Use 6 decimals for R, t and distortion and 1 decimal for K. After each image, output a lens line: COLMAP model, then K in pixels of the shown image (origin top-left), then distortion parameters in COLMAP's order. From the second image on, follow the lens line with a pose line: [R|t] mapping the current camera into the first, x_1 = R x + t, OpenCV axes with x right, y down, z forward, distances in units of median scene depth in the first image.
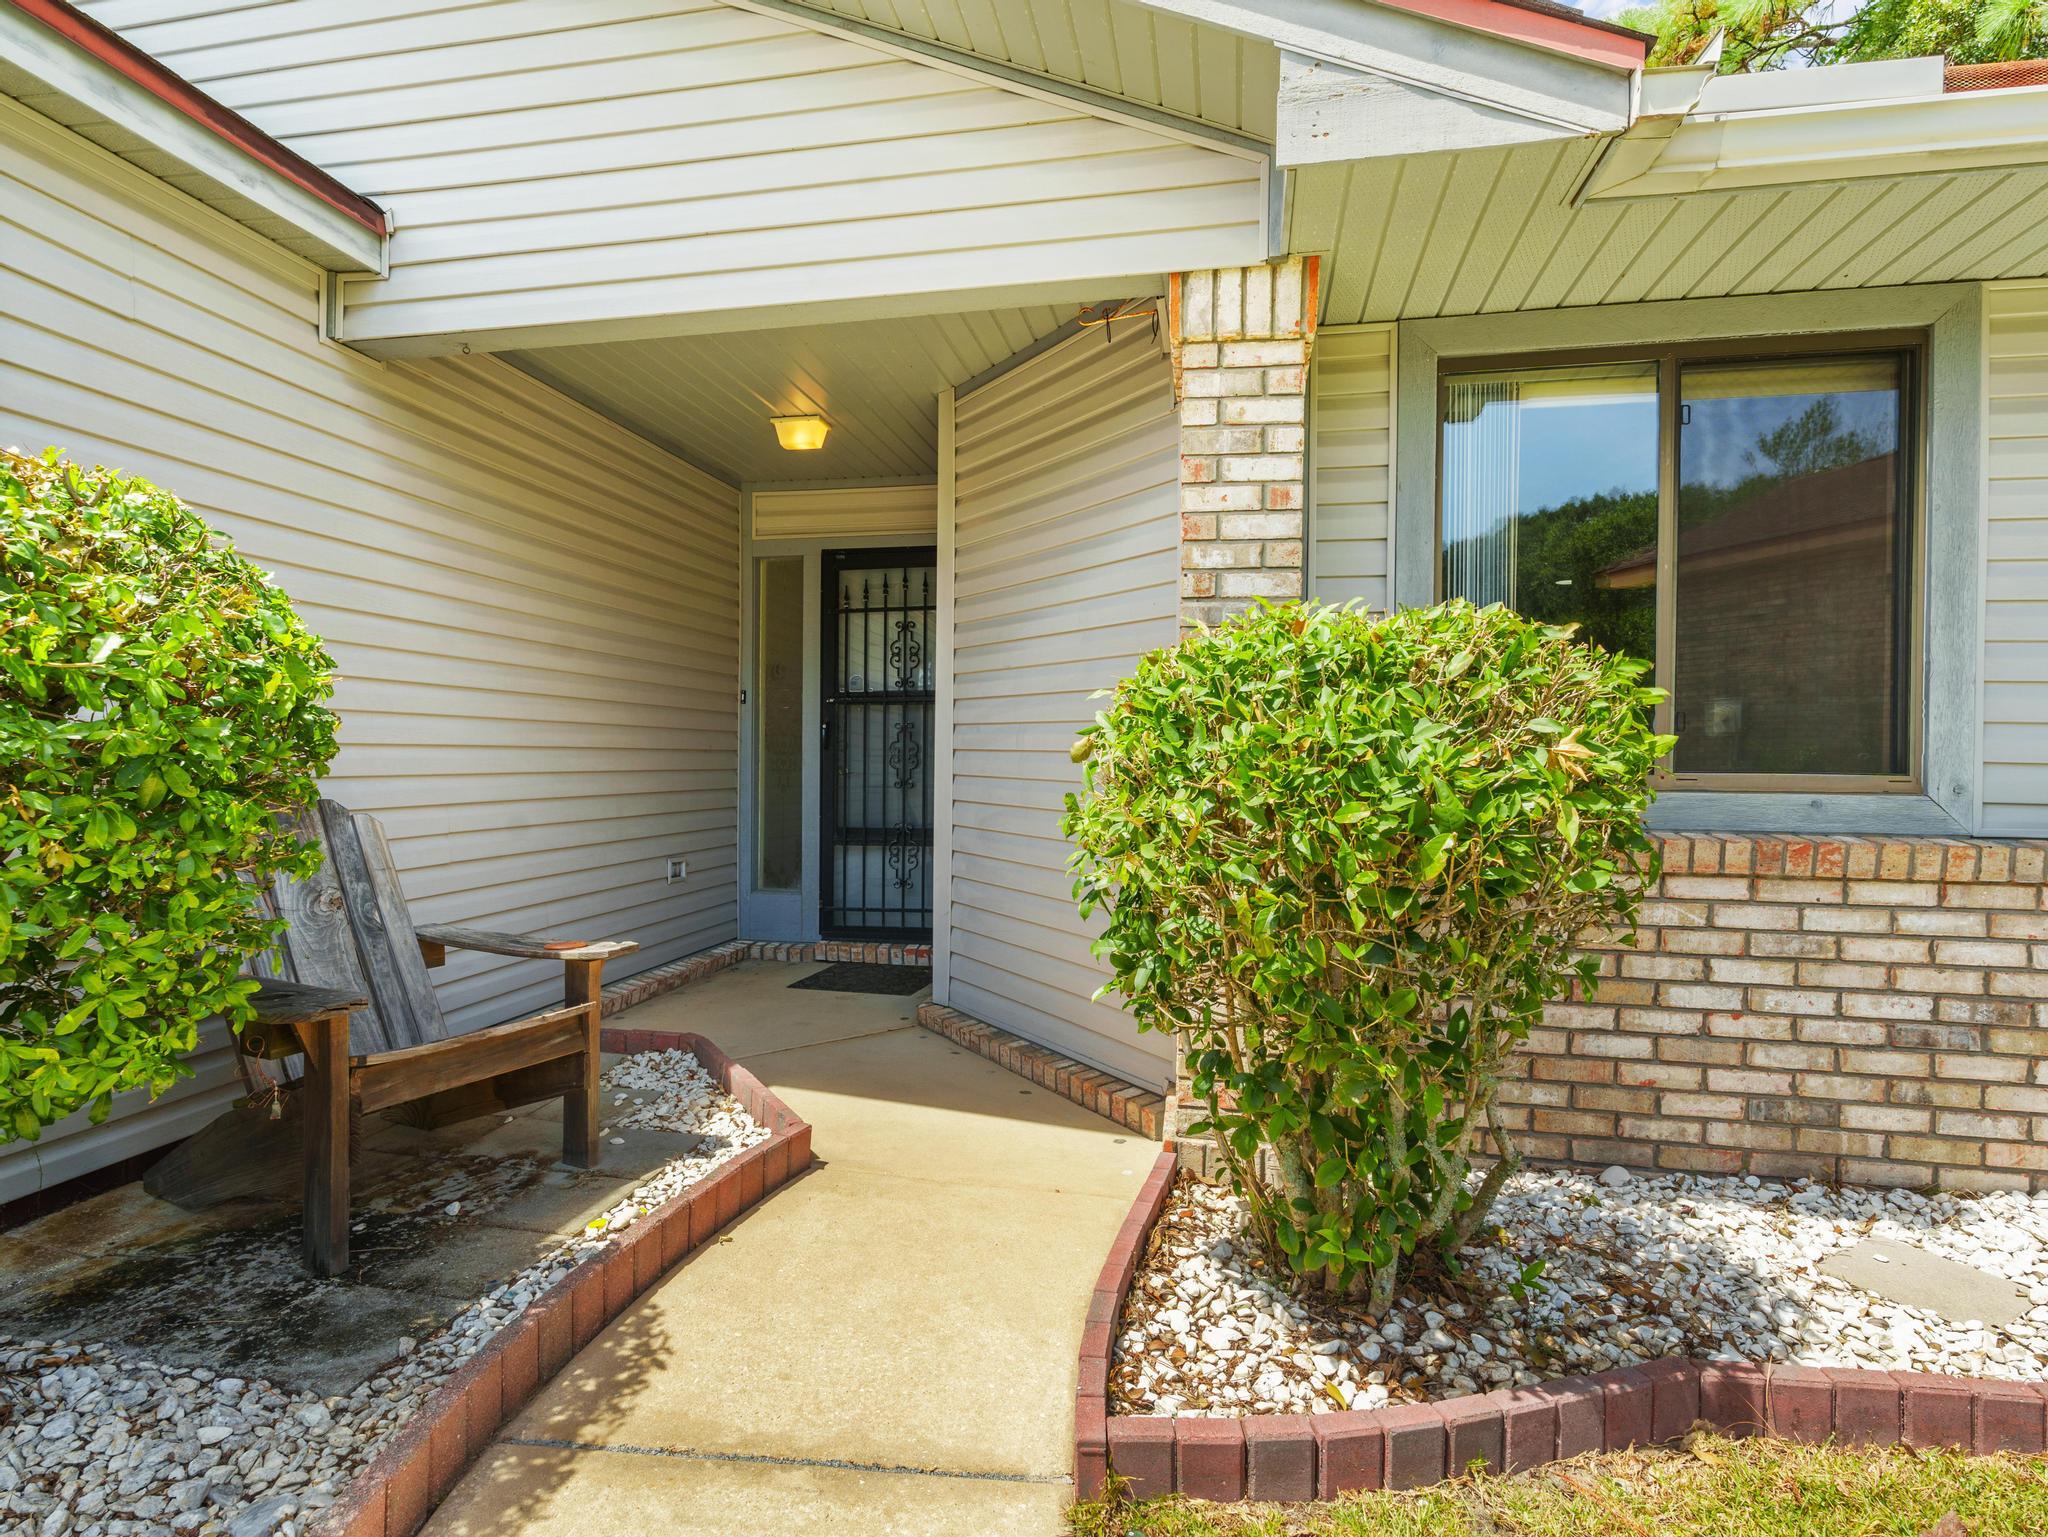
lens RADIAL K [[1007.5, 0, 1023.0], [0, 1007.5, 772.0], [0, 0, 1]] dist [-0.002144, 0.001054]
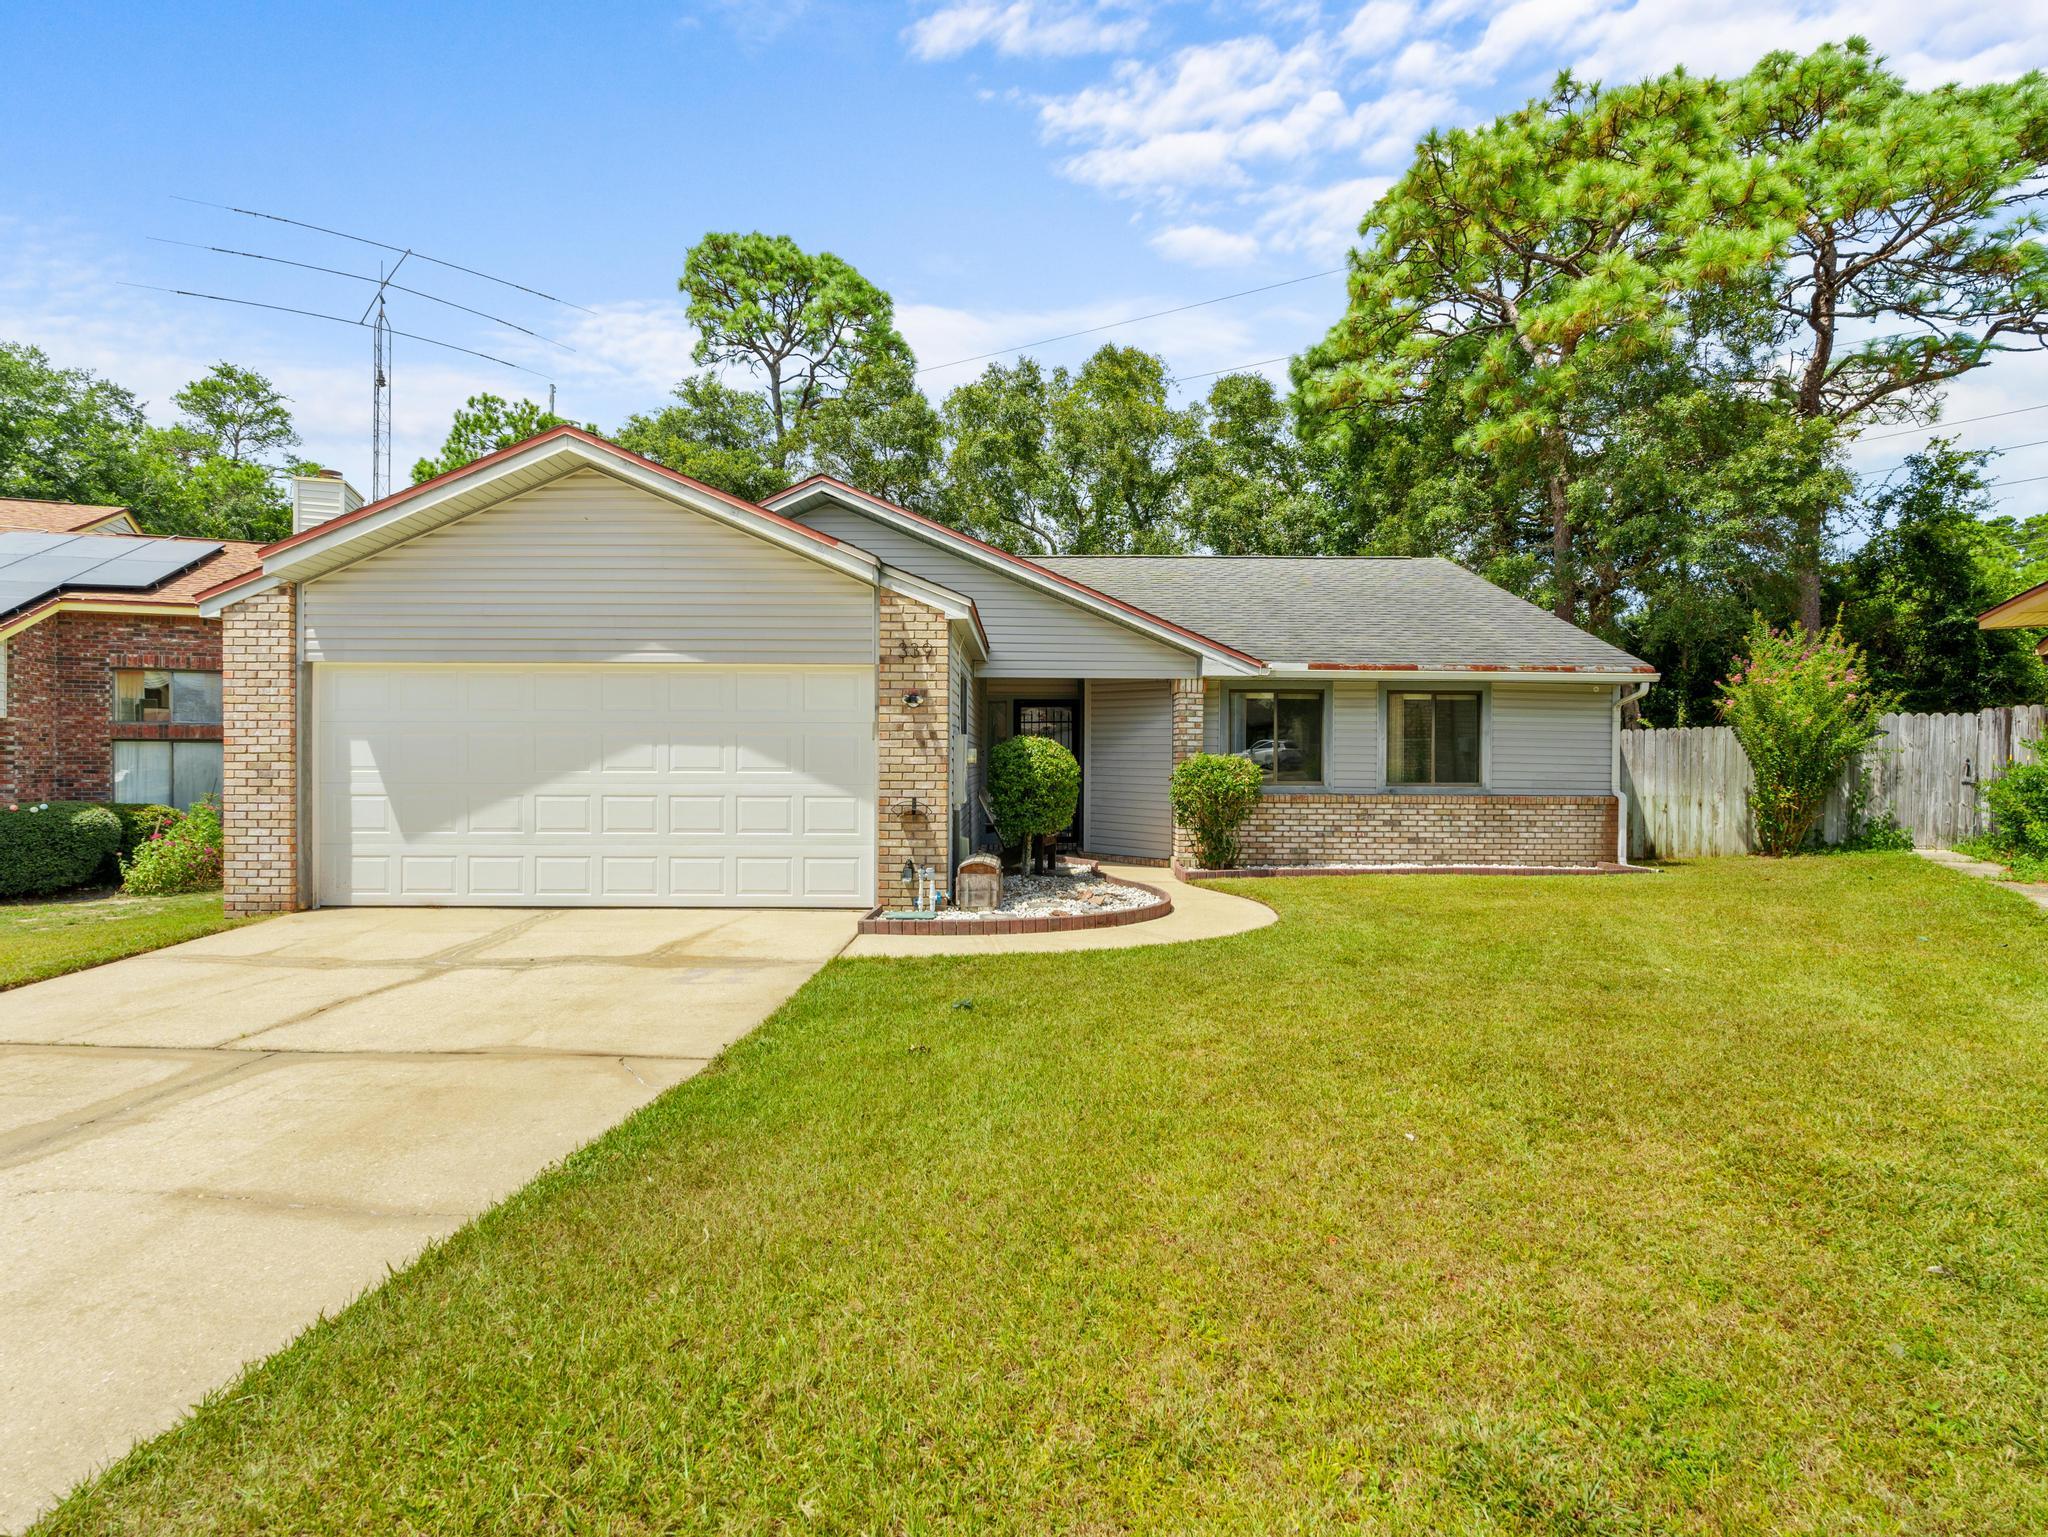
lens RADIAL K [[1007.5, 0, 1023.0], [0, 1007.5, 772.0], [0, 0, 1]] dist [-0.002144, 0.001054]
pose [[0.981484, -0.005136, 0.191476, -1.471907], [0.005668, 0.999981, -0.002232, -0.040056], [-0.191461, 0.003276, 0.981495, -3.519408]]
